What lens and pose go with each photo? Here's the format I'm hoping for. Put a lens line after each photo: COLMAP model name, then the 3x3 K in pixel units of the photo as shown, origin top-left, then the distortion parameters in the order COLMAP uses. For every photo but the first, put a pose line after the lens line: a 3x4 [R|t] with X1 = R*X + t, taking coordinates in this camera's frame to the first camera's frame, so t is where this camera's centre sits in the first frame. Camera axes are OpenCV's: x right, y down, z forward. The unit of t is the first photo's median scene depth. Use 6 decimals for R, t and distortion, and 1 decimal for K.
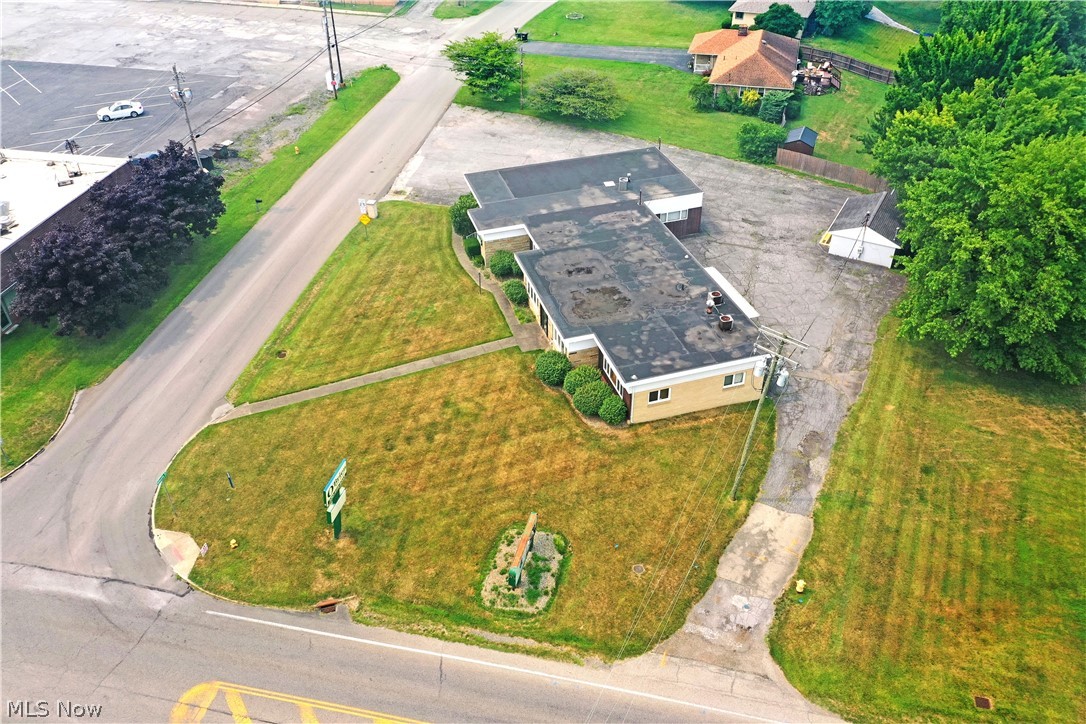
lens RADIAL K [[863.7, 0, 541.2], [0, 863.7, 362.5], [0, 0, 1]] dist [0.019568, -0.000627]
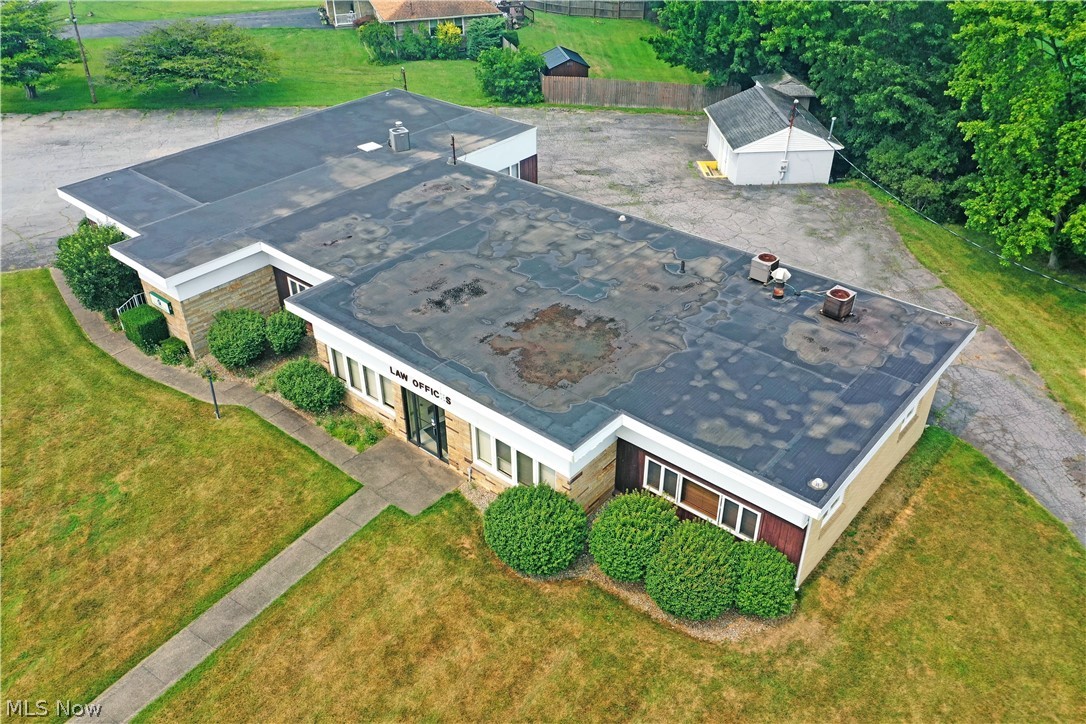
lens RADIAL K [[863.7, 0, 541.2], [0, 863.7, 362.5], [0, 0, 1]] dist [0.019568, -0.000627]
pose [[0.846007, -0.288637, 0.448287, -0.117523], [0.315507, 0.948797, 0.015475, -0.060552], [-0.429800, 0.128346, 0.893756, 0.537414]]
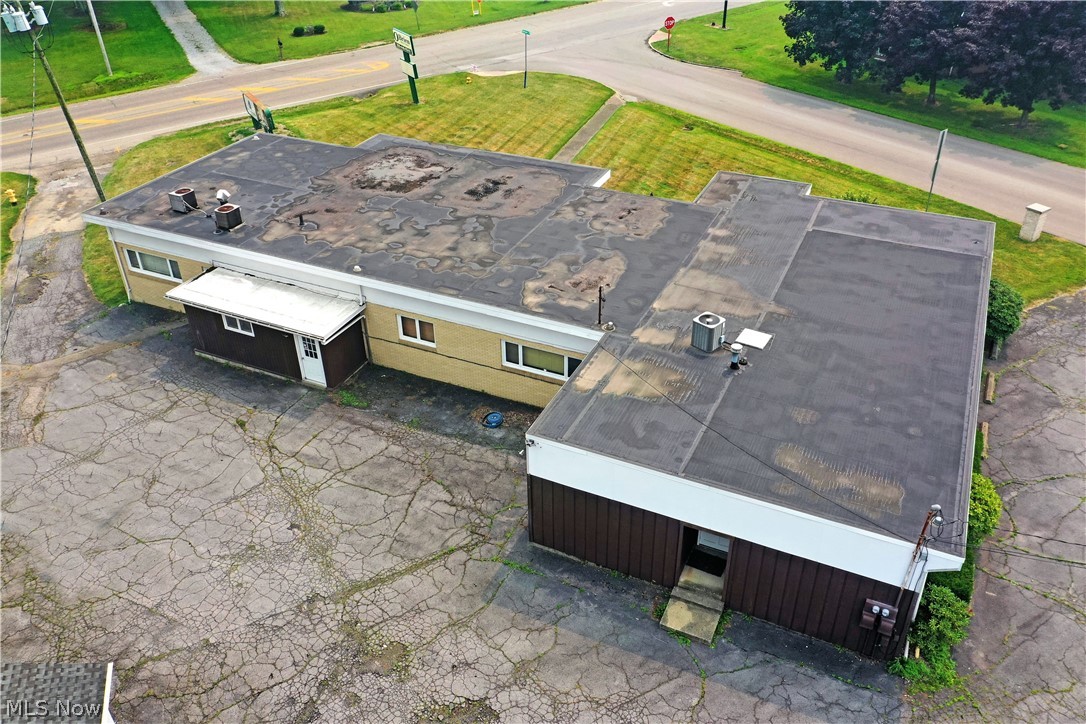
lens RADIAL K [[863.7, 0, 541.2], [0, 863.7, 362.5], [0, 0, 1]] dist [0.019568, -0.000627]
pose [[-0.675984, 0.430037, -0.598426, 0.374958], [-0.418469, 0.444420, 0.792070, -0.476268], [0.606572, 0.785849, -0.120464, 1.079743]]
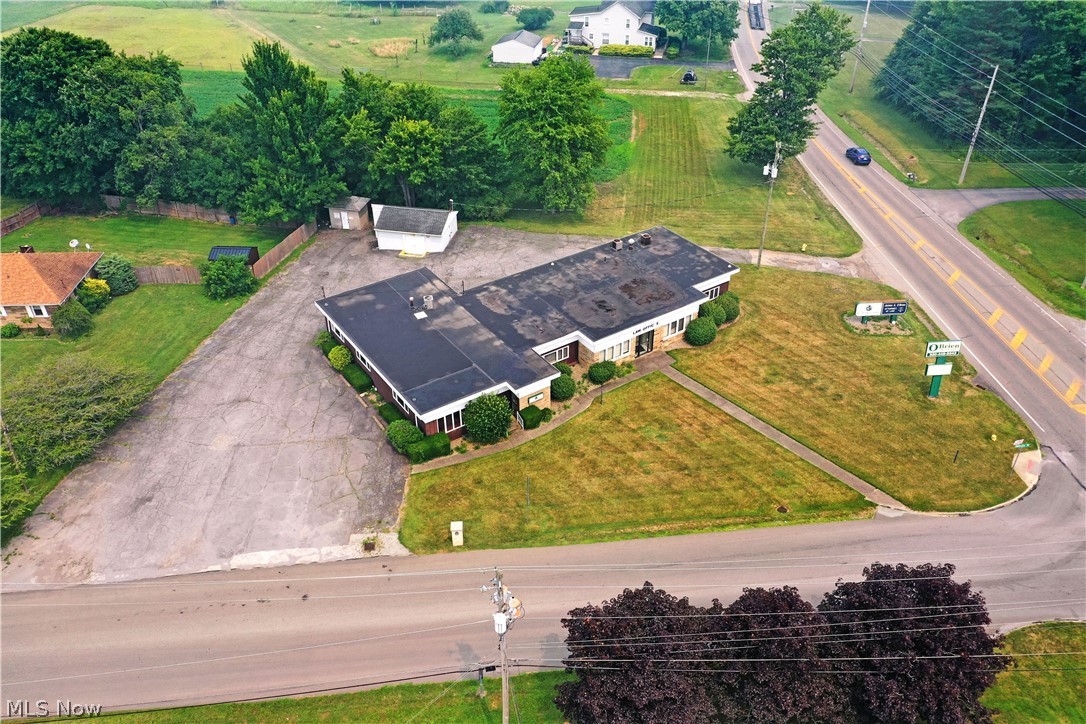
lens RADIAL K [[857.1, 0, 536.4], [0, 857.1, 363.2], [0, 0, 1]] dist [0.012533, 0.010814]
pose [[-0.289591, -0.532806, 0.795144, -0.774968], [0.583959, 0.559866, 0.587829, -0.699141], [-0.758373, 0.634561, 0.149005, 0.867404]]
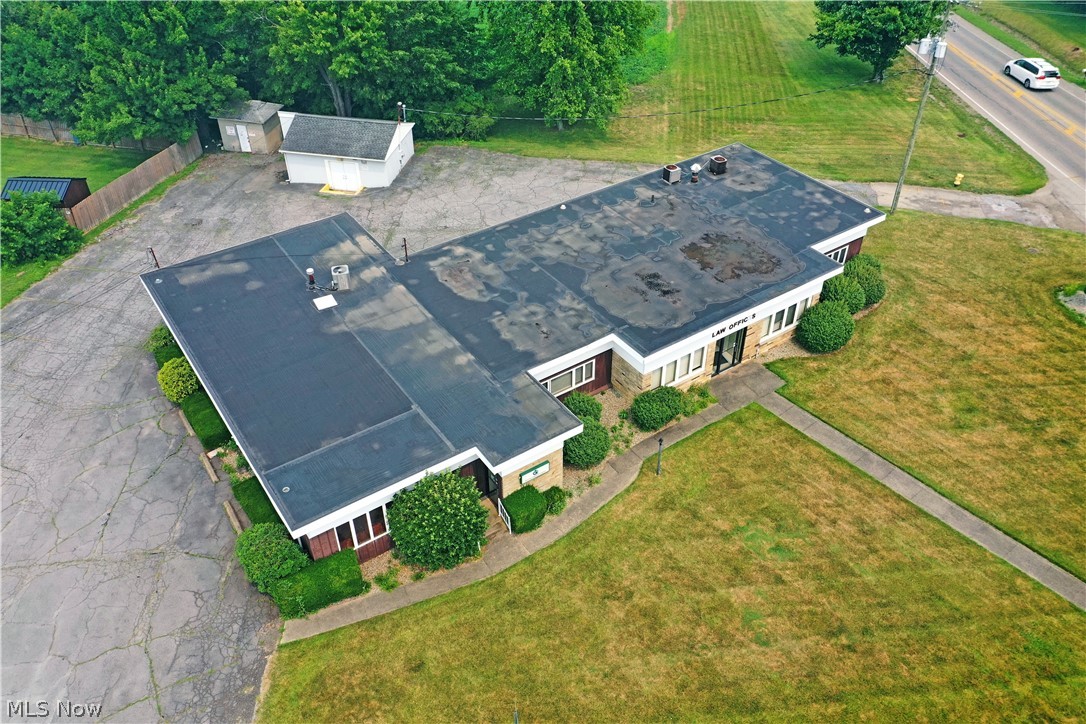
lens RADIAL K [[863.7, 0, 541.2], [0, 863.7, 362.5], [0, 0, 1]] dist [0.019568, -0.000627]
pose [[-0.295086, -0.584850, 0.755563, -0.394785], [0.581046, 0.517908, 0.627819, -0.470058], [-0.758492, 0.624278, 0.186997, 0.898538]]
